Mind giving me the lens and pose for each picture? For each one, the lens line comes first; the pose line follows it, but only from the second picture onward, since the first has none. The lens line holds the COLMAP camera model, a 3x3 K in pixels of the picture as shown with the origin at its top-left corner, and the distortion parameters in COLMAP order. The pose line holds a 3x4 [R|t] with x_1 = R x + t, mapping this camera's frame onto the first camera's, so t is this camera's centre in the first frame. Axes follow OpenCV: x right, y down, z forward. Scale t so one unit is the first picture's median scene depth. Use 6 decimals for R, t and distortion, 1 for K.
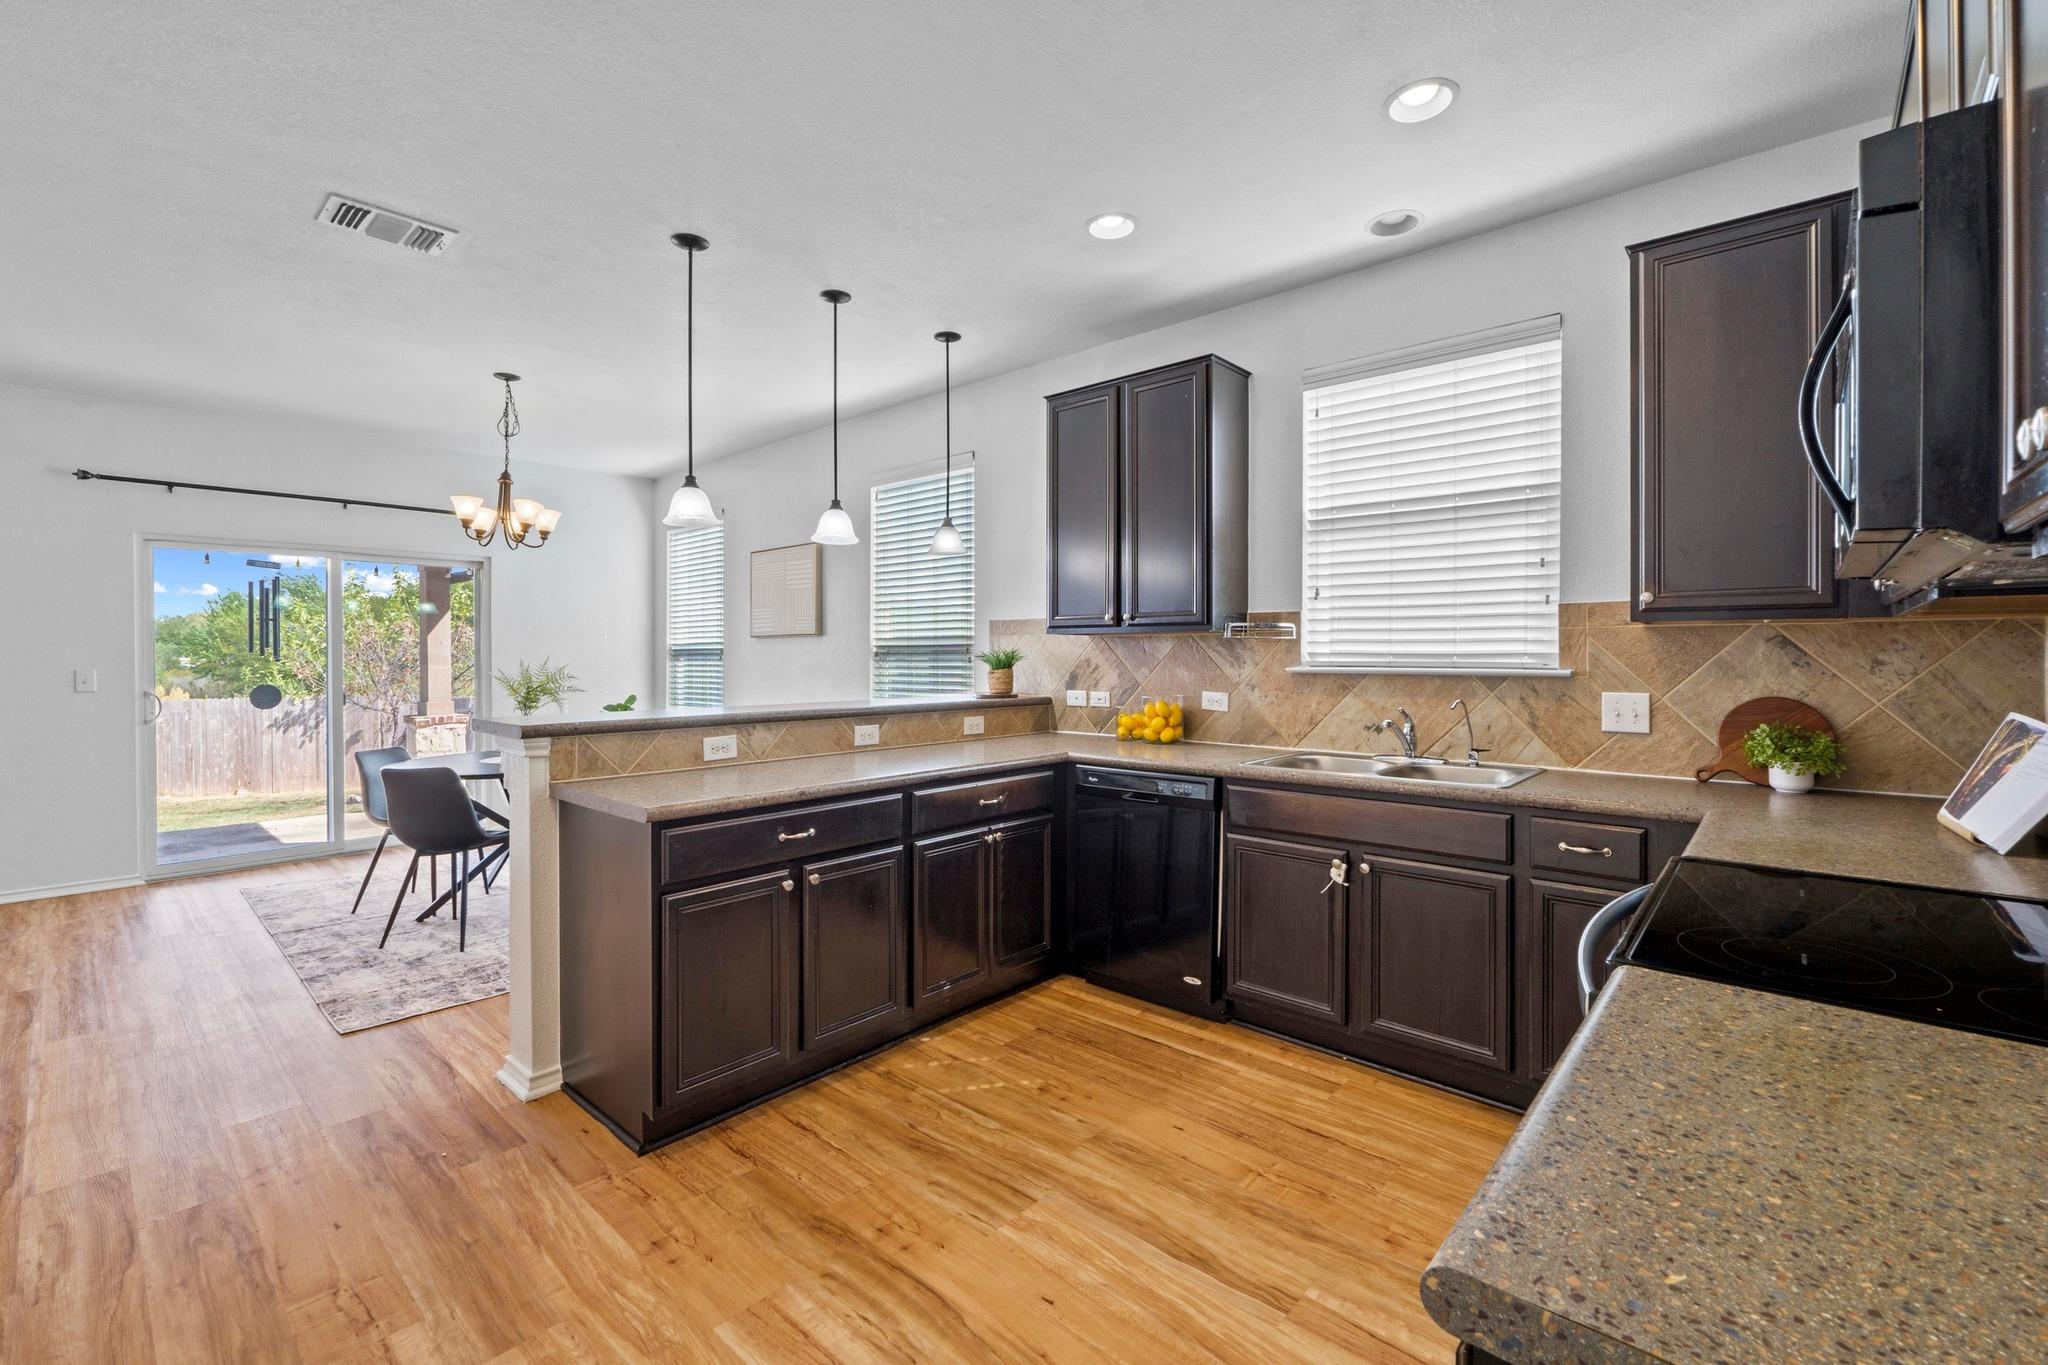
lens RADIAL K [[874.1, 0, 1022.9], [0, 874.1, 654.7], [0, 0, 1]] dist [-0.006300, -0.000498]
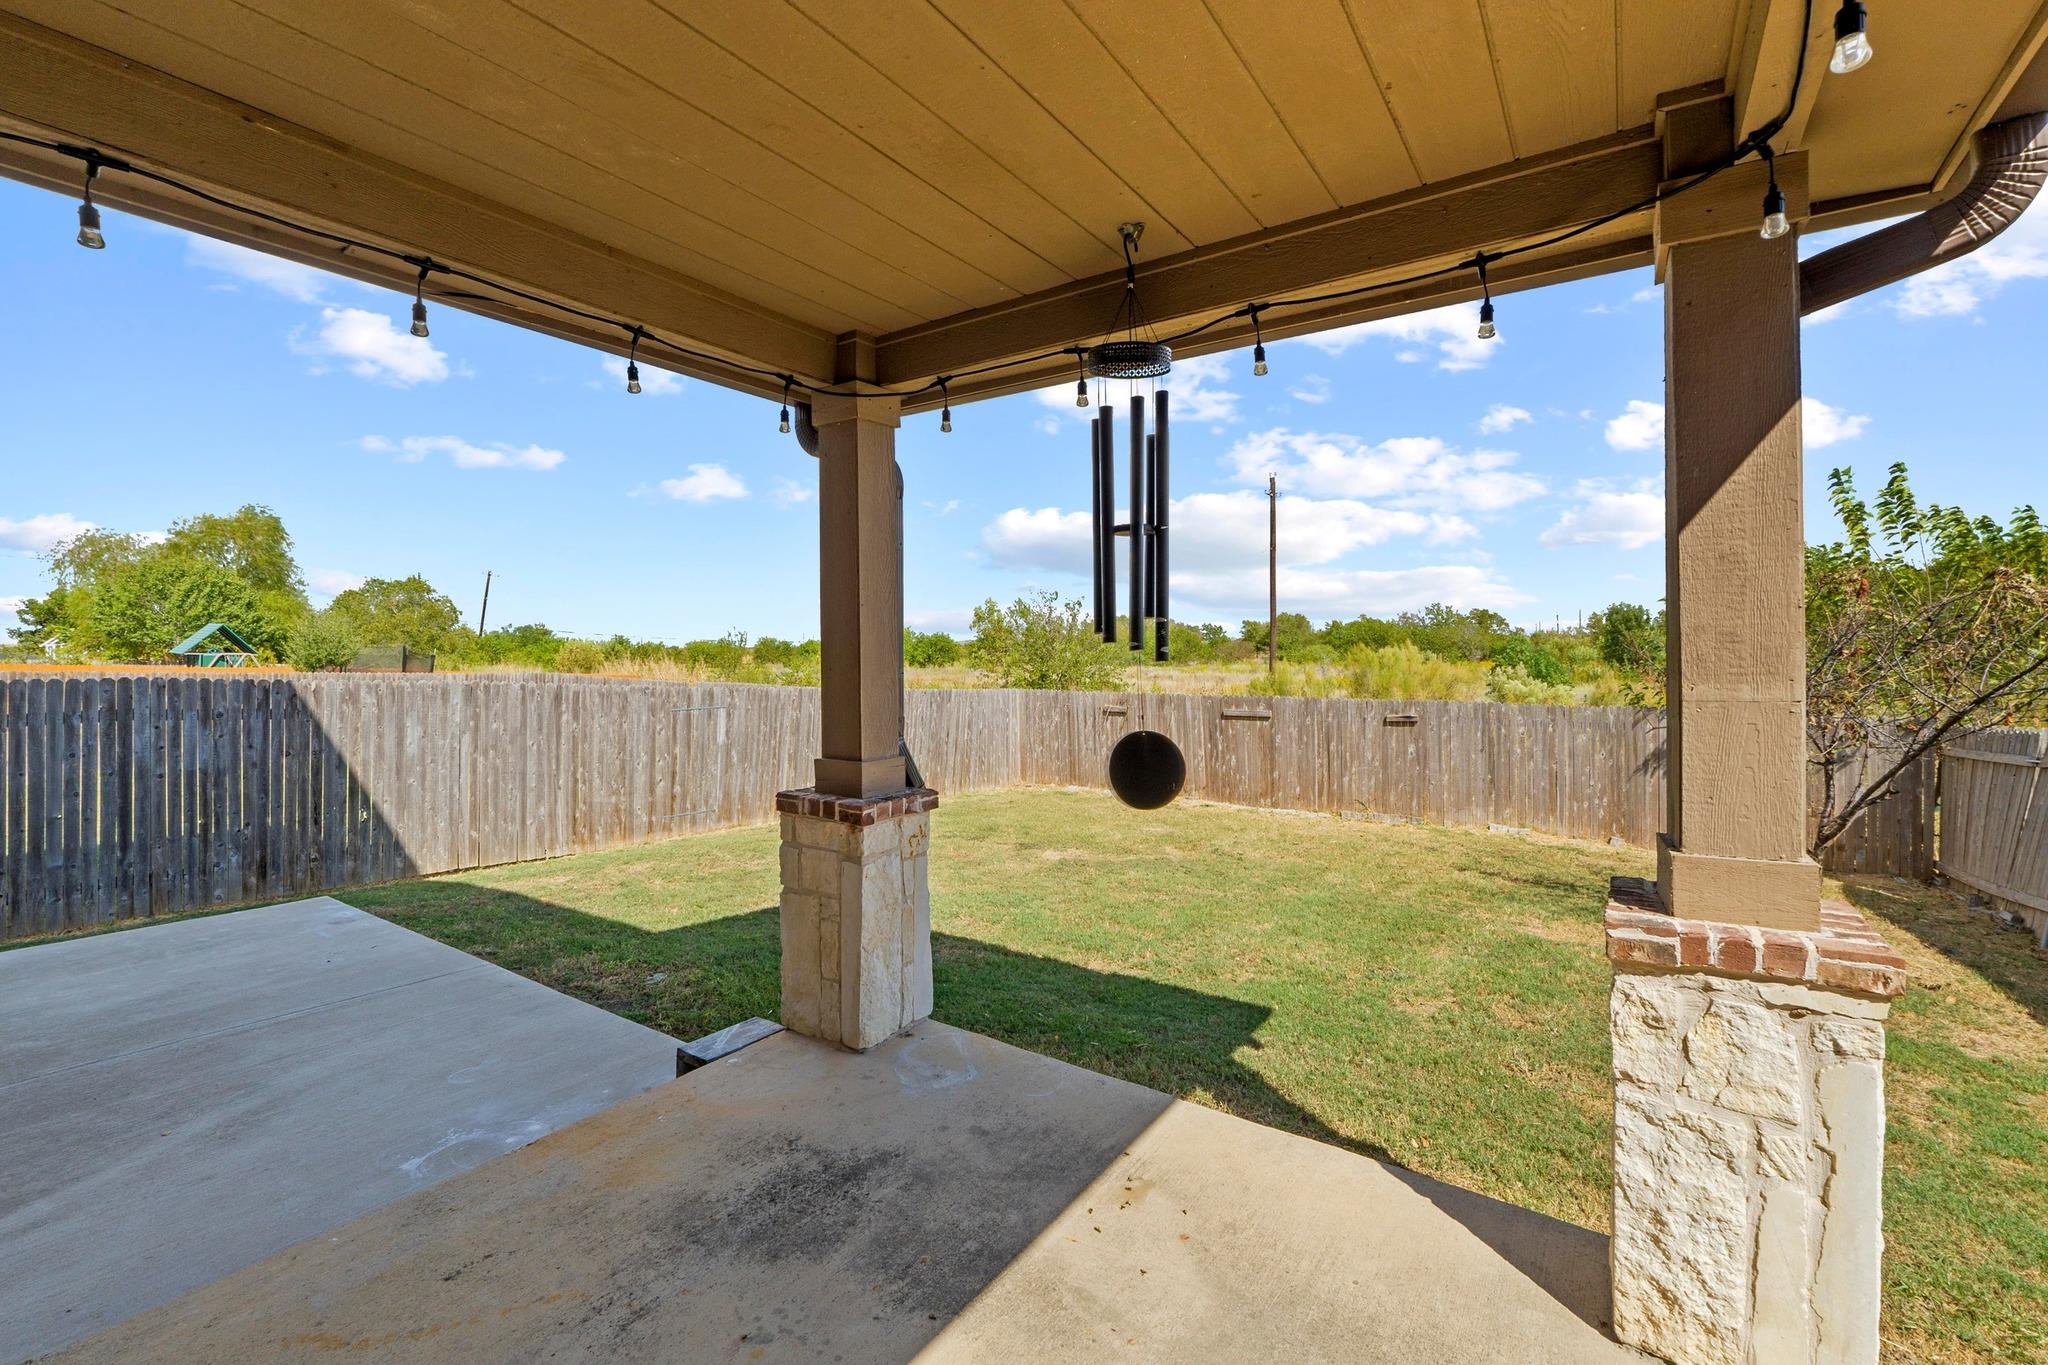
lens RADIAL K [[874.1, 0, 1022.9], [0, 874.1, 654.7], [0, 0, 1]] dist [-0.006300, -0.000498]
pose [[0.124284, 0.004468, -0.992237, -1.355369], [0.006115, 0.999967, 0.005268, 0.009121], [0.992228, -0.006722, 0.124252, 2.250160]]
